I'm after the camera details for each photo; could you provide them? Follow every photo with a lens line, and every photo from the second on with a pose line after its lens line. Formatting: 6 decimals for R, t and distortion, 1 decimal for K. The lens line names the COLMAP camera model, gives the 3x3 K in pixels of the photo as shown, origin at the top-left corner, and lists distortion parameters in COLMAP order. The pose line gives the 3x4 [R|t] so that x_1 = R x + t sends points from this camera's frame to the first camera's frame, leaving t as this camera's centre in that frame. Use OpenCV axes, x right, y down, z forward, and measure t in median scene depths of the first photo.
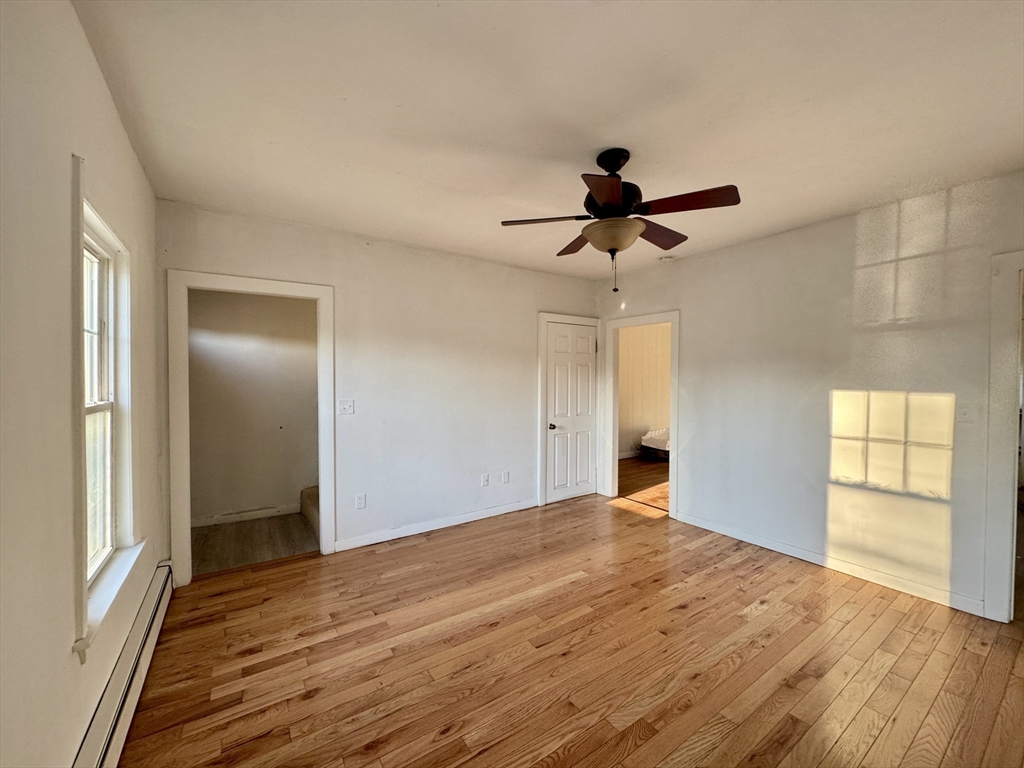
lens RADIAL K [[407.2, 0, 513.1], [0, 407.2, 383.0], [0, 0, 1]] dist [-0.004540, 0.000070]
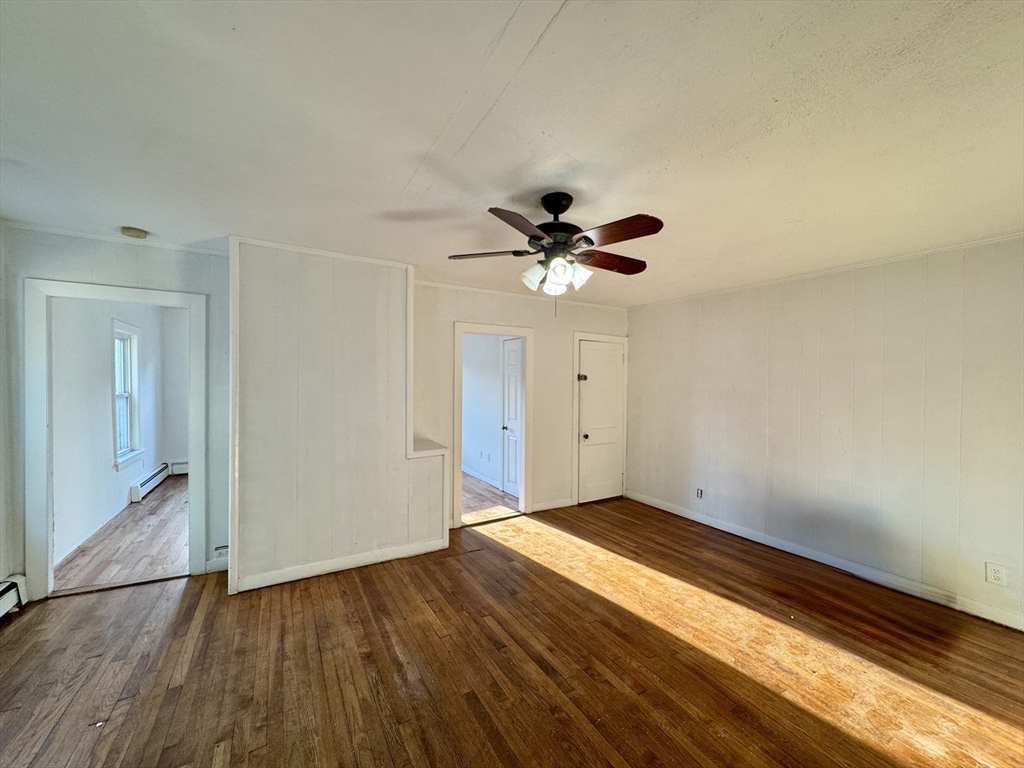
lens RADIAL K [[413.8, 0, 512.0], [0, 413.8, 384.0], [0, 0, 1]] dist [-0.003234, -0.000100]
pose [[-0.073948, 0.011974, -0.997190, 1.777571], [-0.026033, 0.999564, 0.013933, -0.051379], [0.996922, 0.026990, -0.073604, 1.511749]]
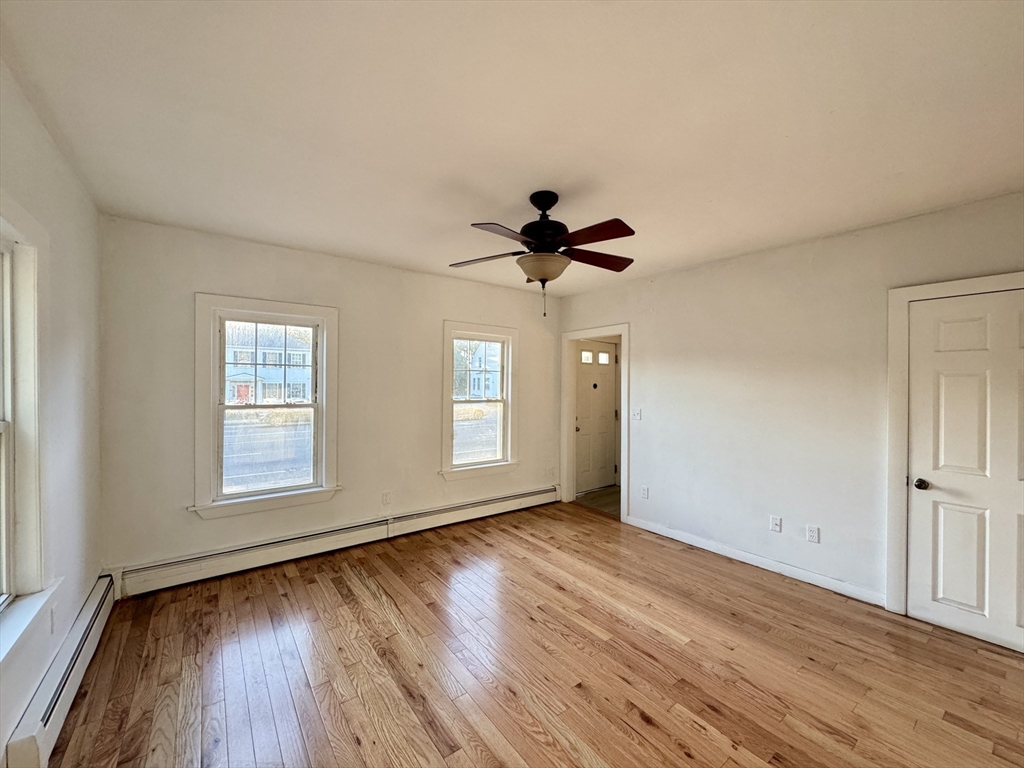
lens RADIAL K [[407.2, 0, 513.1], [0, 407.2, 383.0], [0, 0, 1]] dist [-0.004540, 0.000070]
pose [[0.053314, -0.005047, -0.998565, 0.858187], [-0.026484, 0.999628, -0.006467, -0.020430], [0.998227, 0.026791, 0.053161, 0.546899]]
